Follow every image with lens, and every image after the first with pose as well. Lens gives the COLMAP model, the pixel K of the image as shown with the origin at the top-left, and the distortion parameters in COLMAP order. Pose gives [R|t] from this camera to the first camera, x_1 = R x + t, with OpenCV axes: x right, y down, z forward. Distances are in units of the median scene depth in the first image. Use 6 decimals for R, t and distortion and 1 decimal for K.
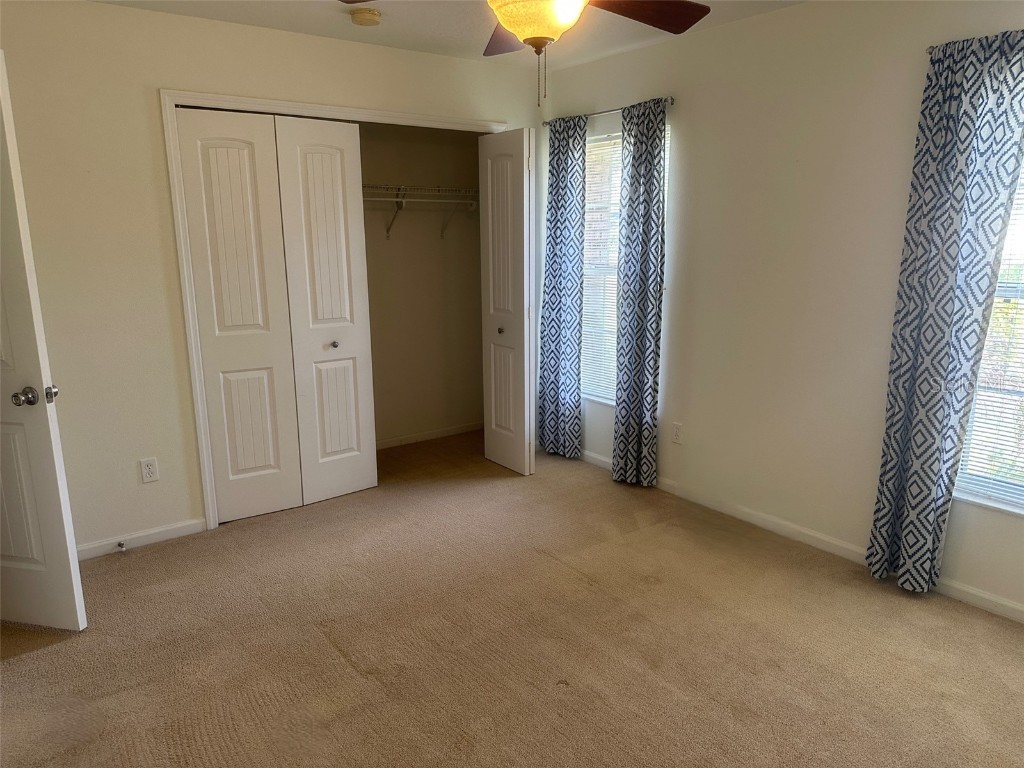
lens RADIAL K [[723.0, 0, 500.0], [0, 723.0, 383.2], [0, 0, 1]] dist [0.029549, -0.007498]
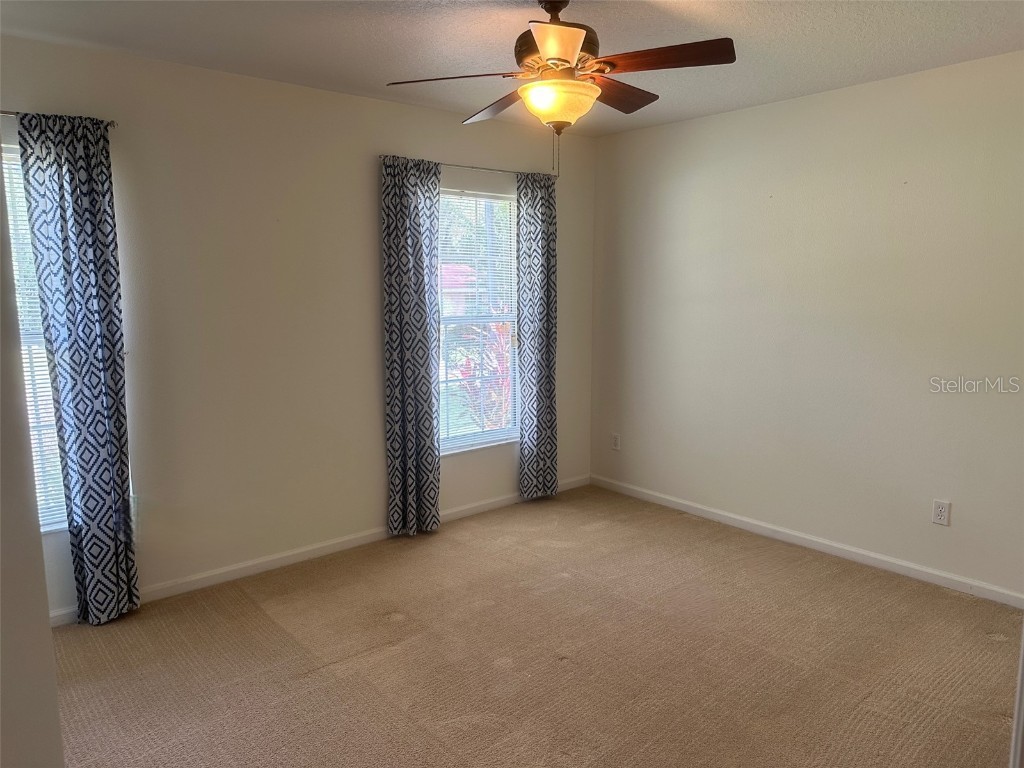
lens RADIAL K [[723.0, 0, 500.0], [0, 723.0, 383.2], [0, 0, 1]] dist [0.029549, -0.007498]
pose [[-0.057804, -0.147969, 0.987301, -0.535189], [0.202381, 0.966684, 0.156728, -0.126036], [-0.977599, 0.208871, -0.025932, 0.549315]]
